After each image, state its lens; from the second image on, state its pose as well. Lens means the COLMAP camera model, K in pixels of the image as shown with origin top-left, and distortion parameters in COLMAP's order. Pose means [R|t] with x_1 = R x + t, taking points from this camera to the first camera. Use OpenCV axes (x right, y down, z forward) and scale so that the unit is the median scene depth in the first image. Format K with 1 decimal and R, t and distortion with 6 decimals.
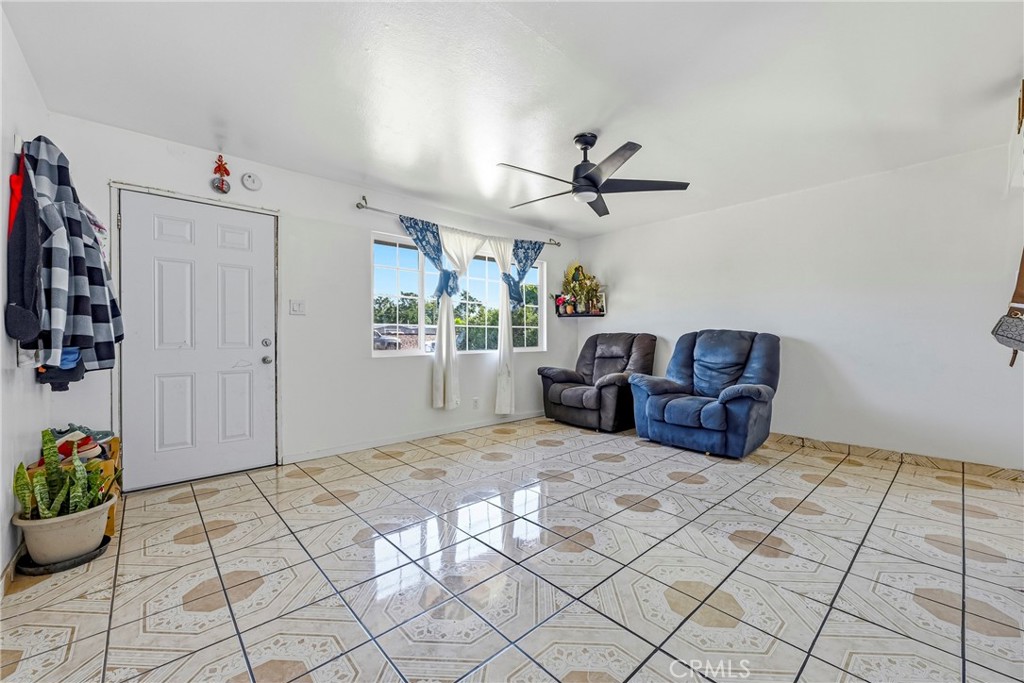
lens RADIAL K [[409.7, 0, 507.8], [0, 409.7, 339.2], [0, 0, 1]] dist [0.000011, -0.000890]
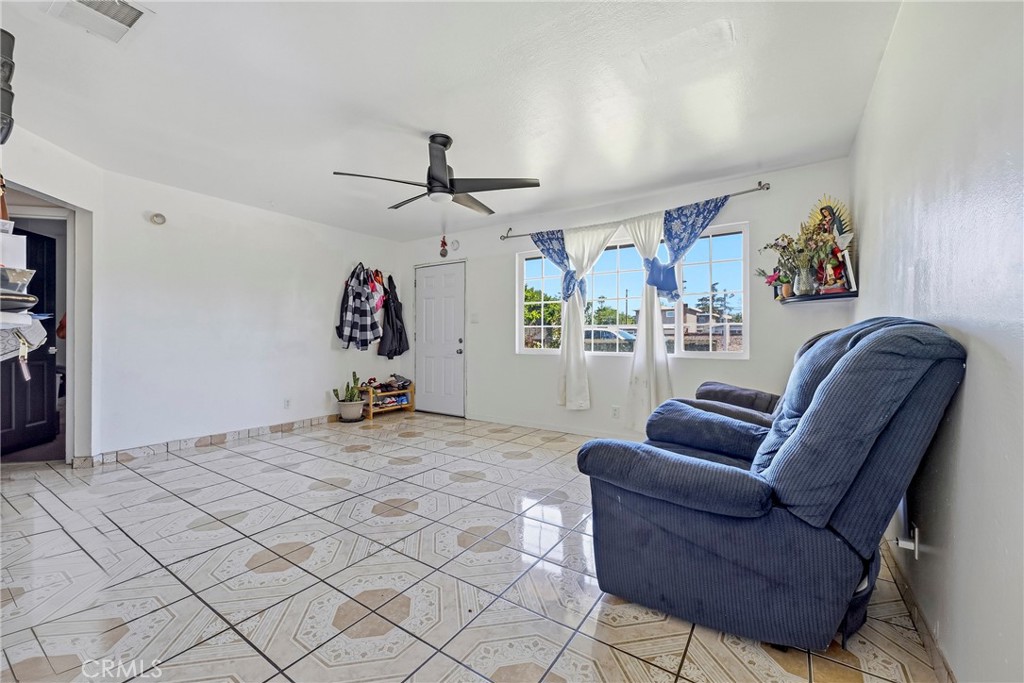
lens RADIAL K [[409.7, 0, 504.2], [0, 409.7, 339.3], [0, 0, 1]] dist [0.000011, -0.000890]
pose [[0.242856, 0.003179, -0.970057, 1.646137], [-0.004318, 0.999988, 0.002197, -0.003371], [0.970053, 0.003655, 0.242867, 1.228822]]
